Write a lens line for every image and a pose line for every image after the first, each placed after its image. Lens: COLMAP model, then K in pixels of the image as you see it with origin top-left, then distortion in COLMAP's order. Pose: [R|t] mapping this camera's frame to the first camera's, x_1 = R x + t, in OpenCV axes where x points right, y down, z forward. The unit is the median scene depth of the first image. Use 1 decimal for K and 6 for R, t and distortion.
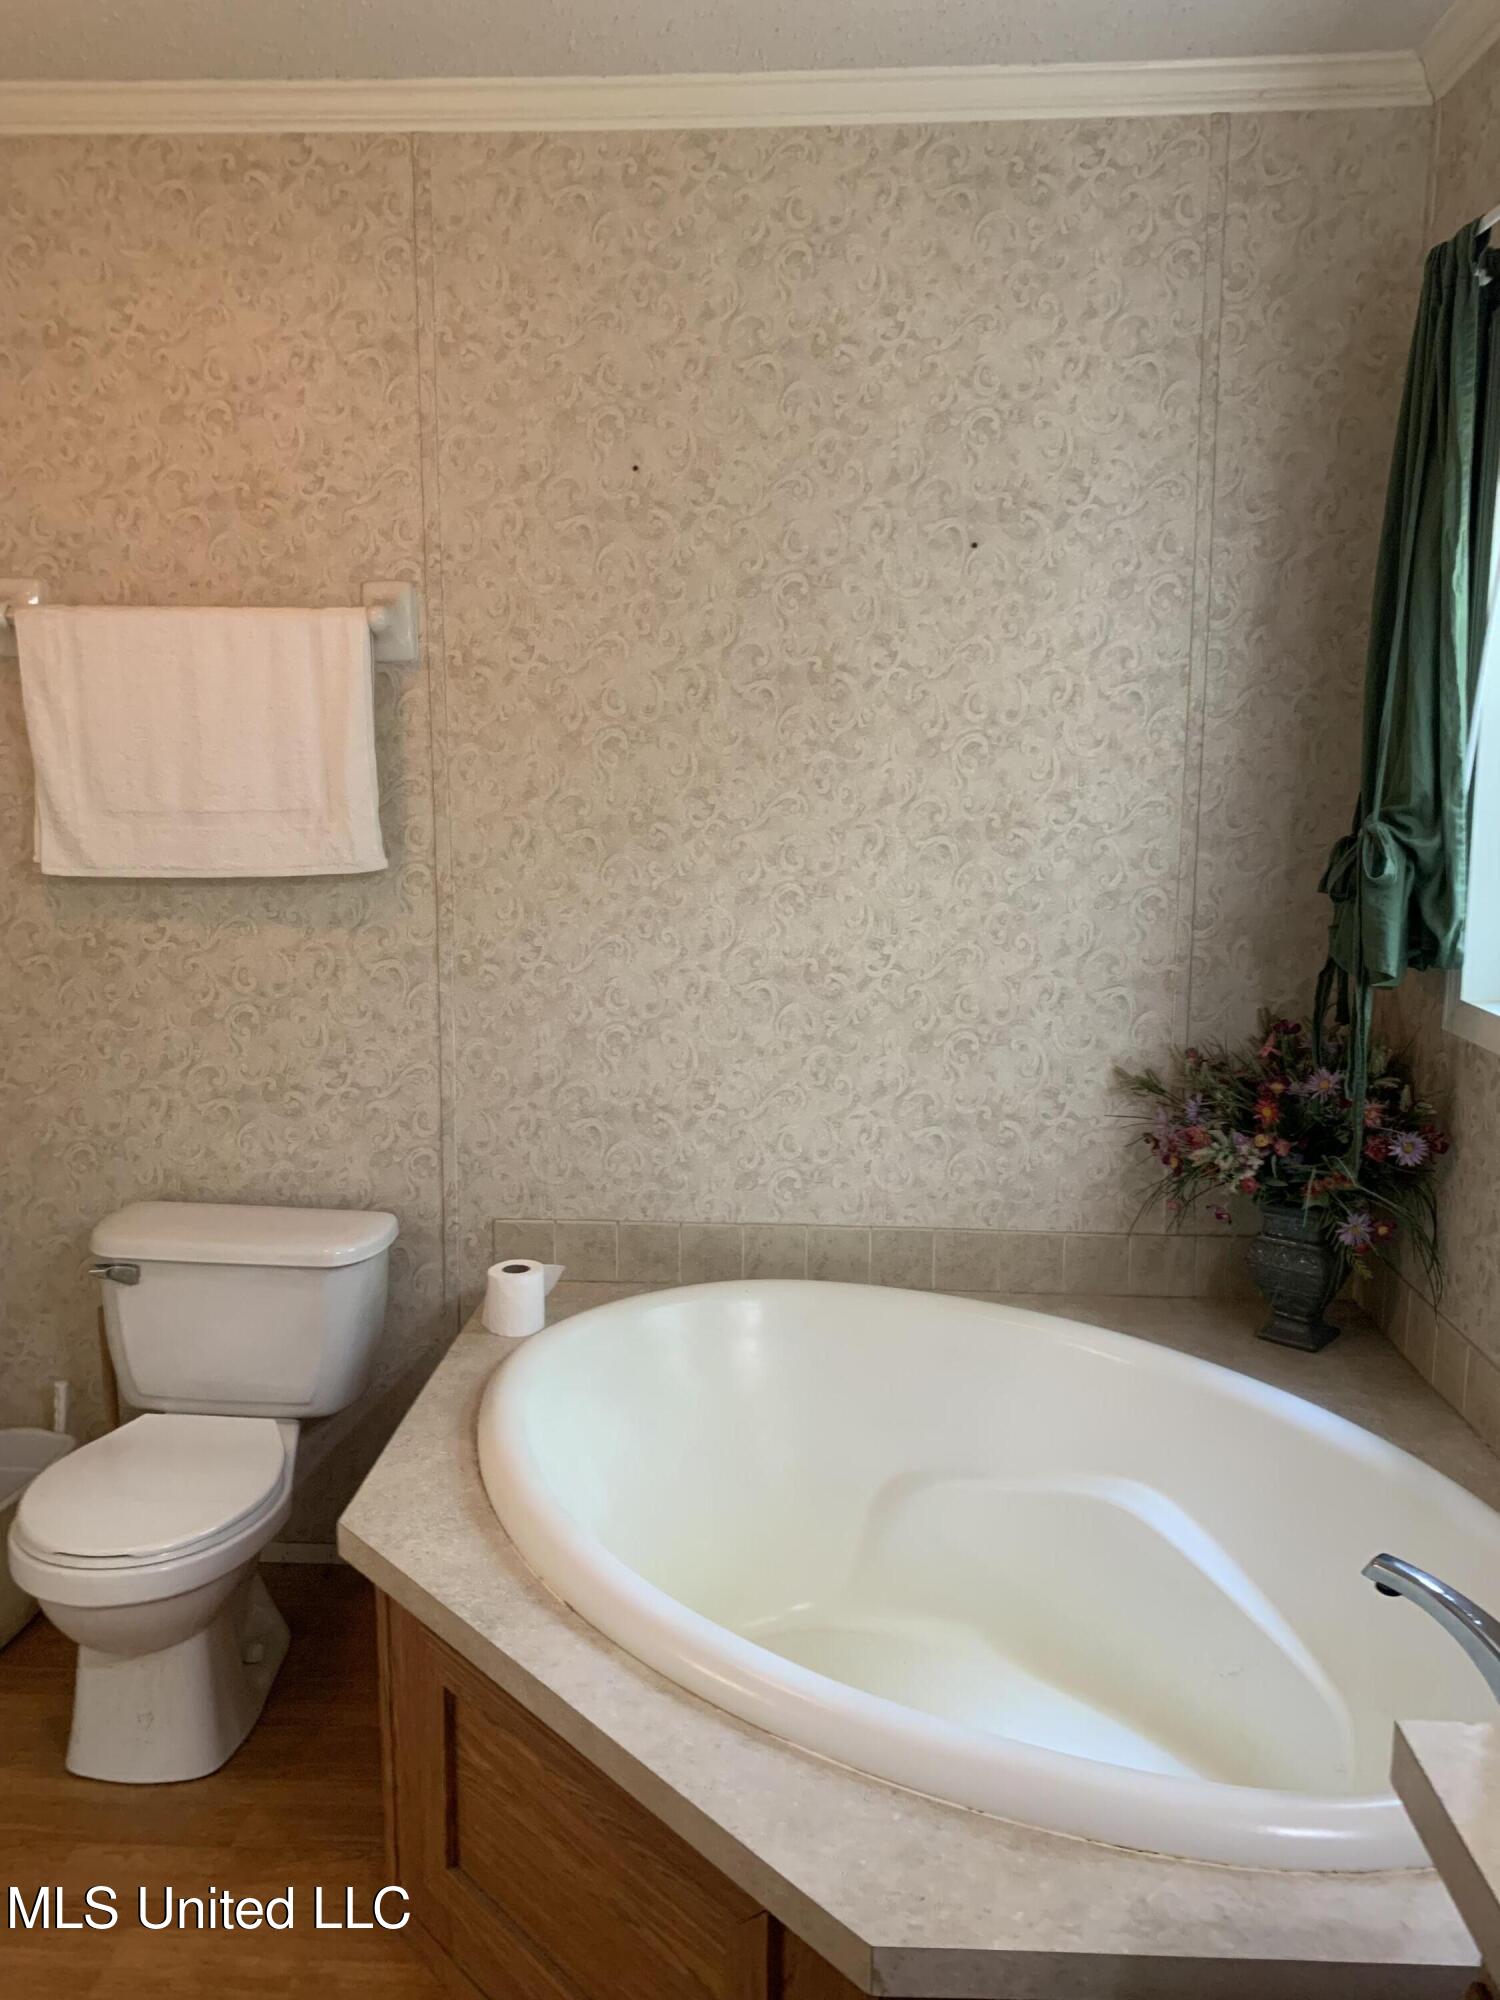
lens RADIAL K [[1544.8, 0, 762.4], [0, 1544.8, 1009.7], [0, 0, 1]] dist [0.005955, -0.019807]
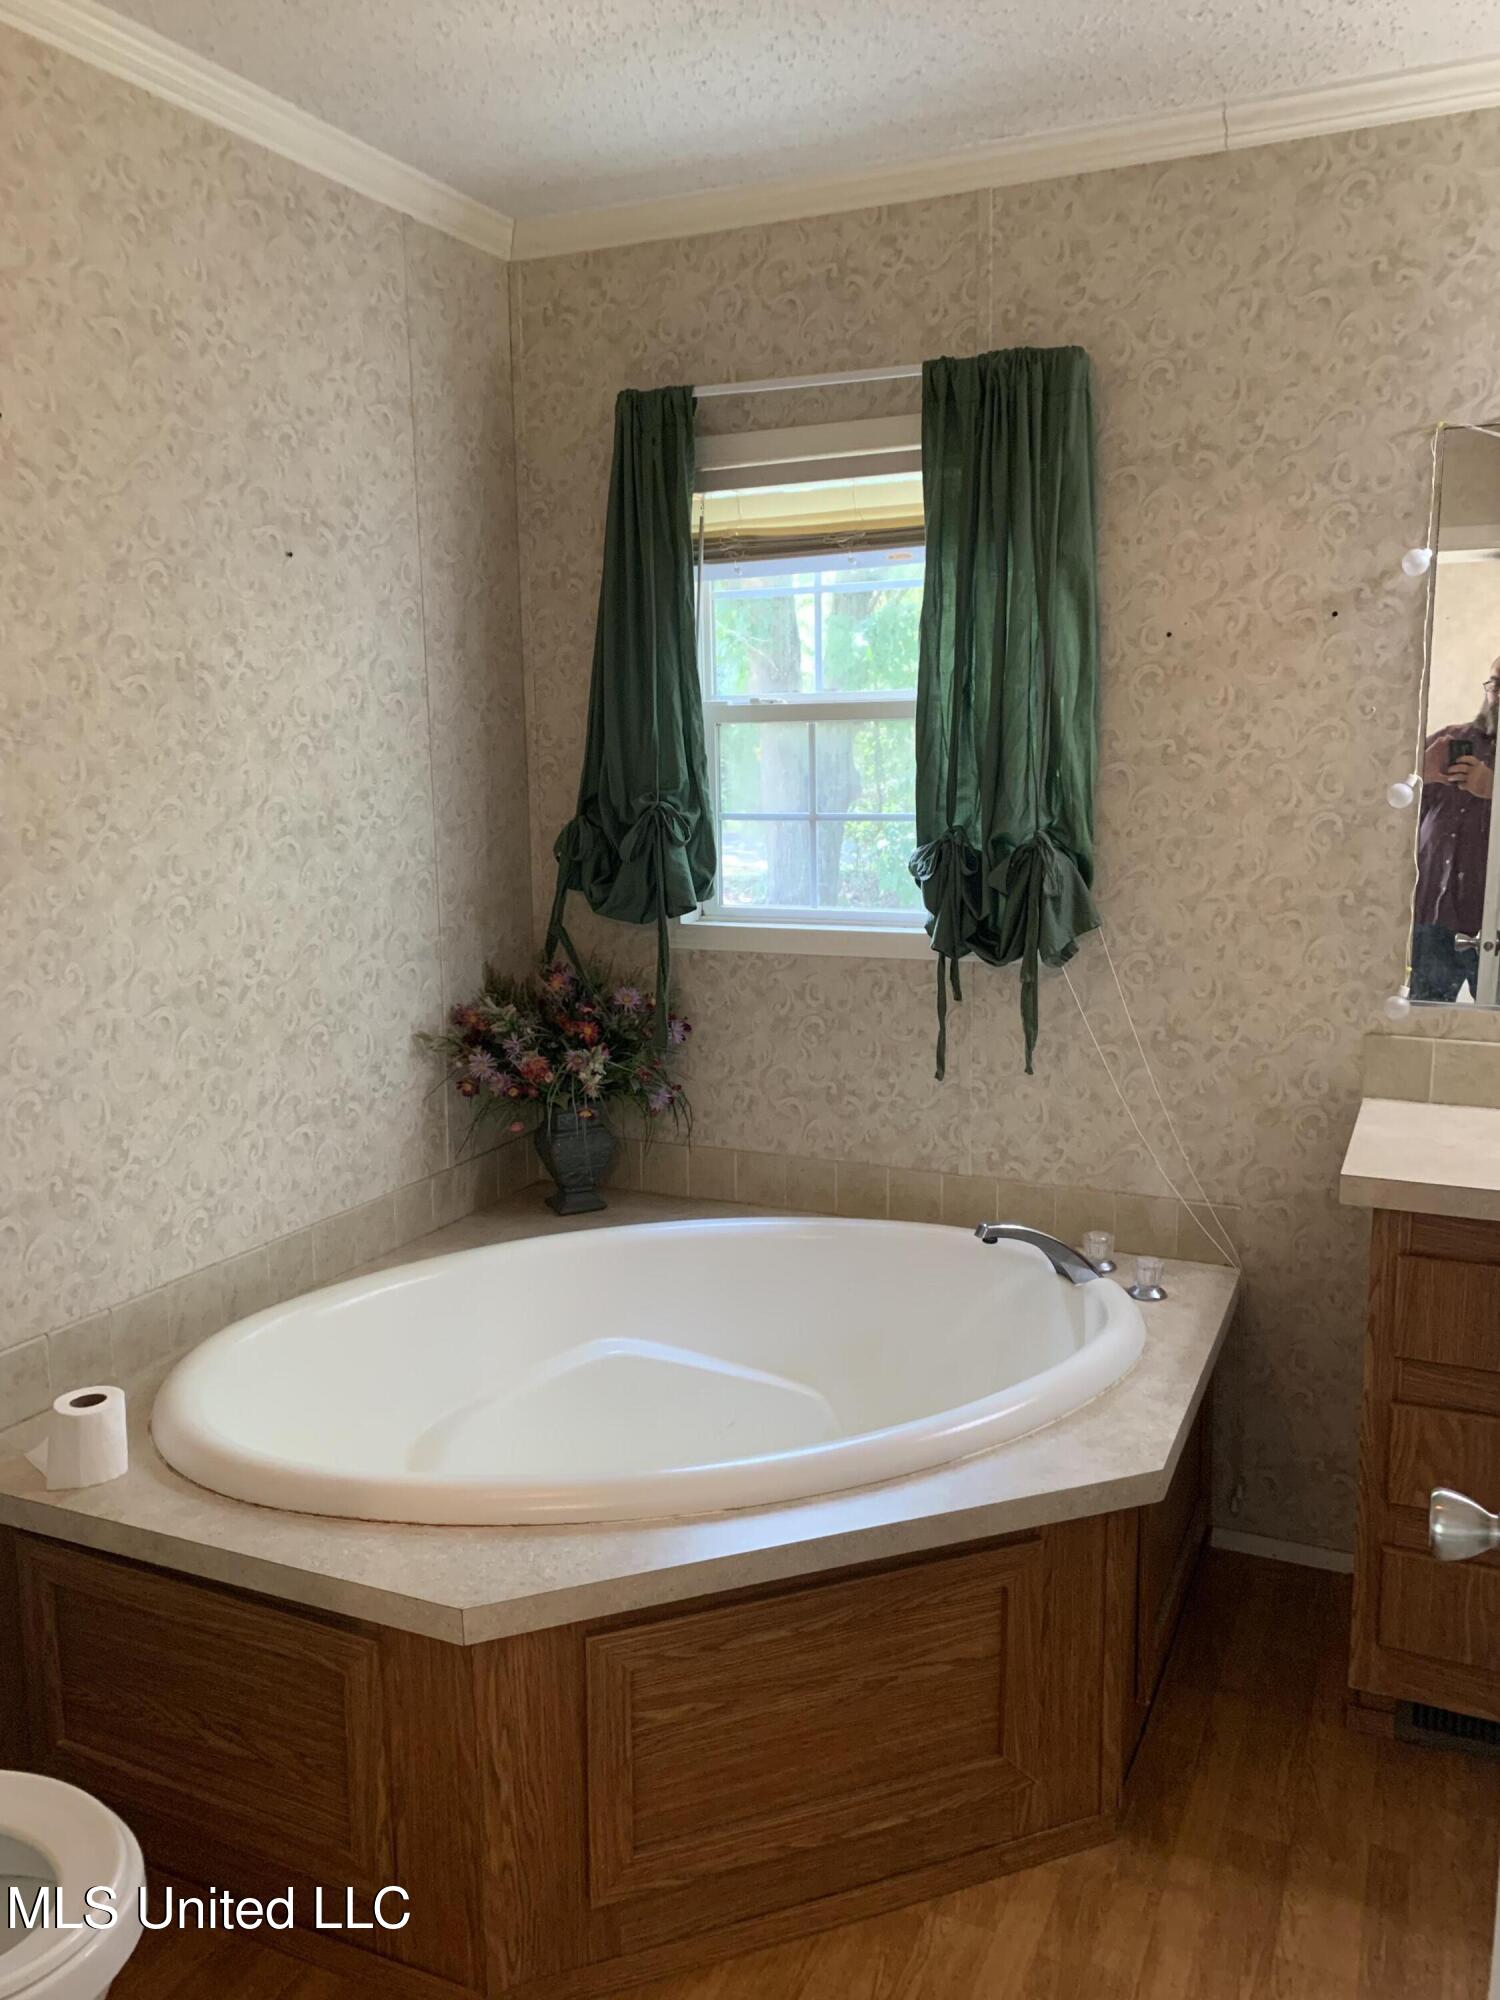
lens RADIAL K [[1544.8, 0, 752.0], [0, 1544.8, 997.6], [0, 0, 1]] dist [0.005955, -0.019807]
pose [[0.354582, -0.149417, 0.923010, -0.729463], [0.176013, 0.980168, 0.091052, -0.047634], [-0.918309, 0.130176, 0.373849, 0.356846]]
